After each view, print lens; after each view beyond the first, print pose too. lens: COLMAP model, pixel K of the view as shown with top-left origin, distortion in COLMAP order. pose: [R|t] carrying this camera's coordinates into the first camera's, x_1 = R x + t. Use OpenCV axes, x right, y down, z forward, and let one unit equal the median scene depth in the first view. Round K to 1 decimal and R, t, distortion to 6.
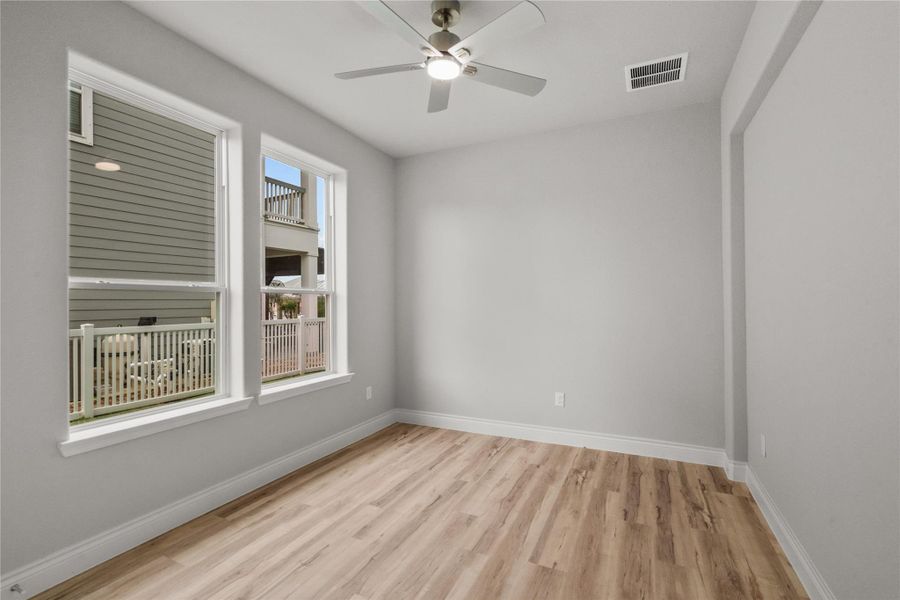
lens RADIAL K [[412.1, 0, 447.9], [0, 412.1, 305.3], [0, 0, 1]] dist [-0.000510, 0.000813]
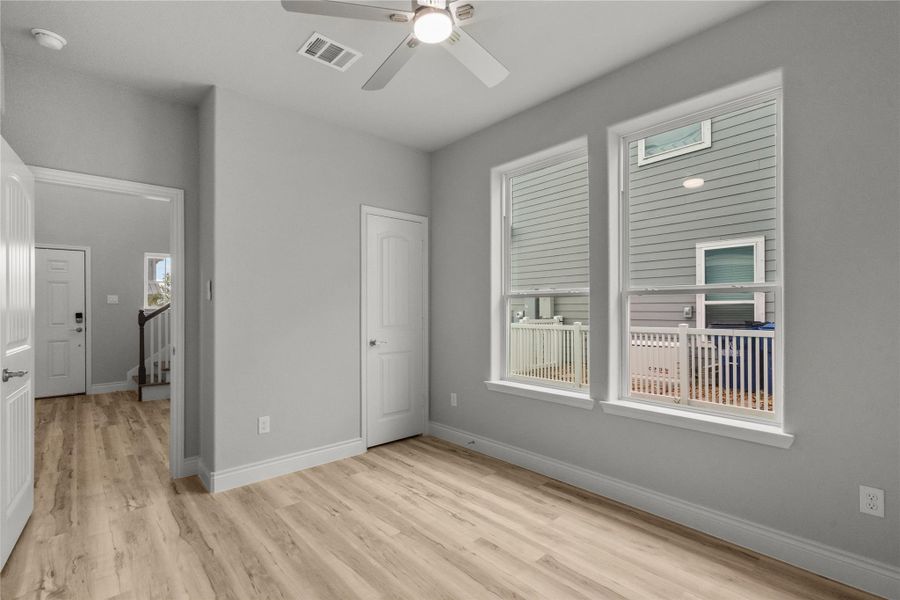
lens RADIAL K [[412.1, 0, 447.9], [0, 412.1, 305.3], [0, 0, 1]] dist [-0.000510, 0.000813]
pose [[-0.386075, 0.000357, -0.922467, 0.658945], [0.003665, 0.999993, -0.001147, -0.010418], [0.922460, -0.003824, -0.386074, 1.176227]]
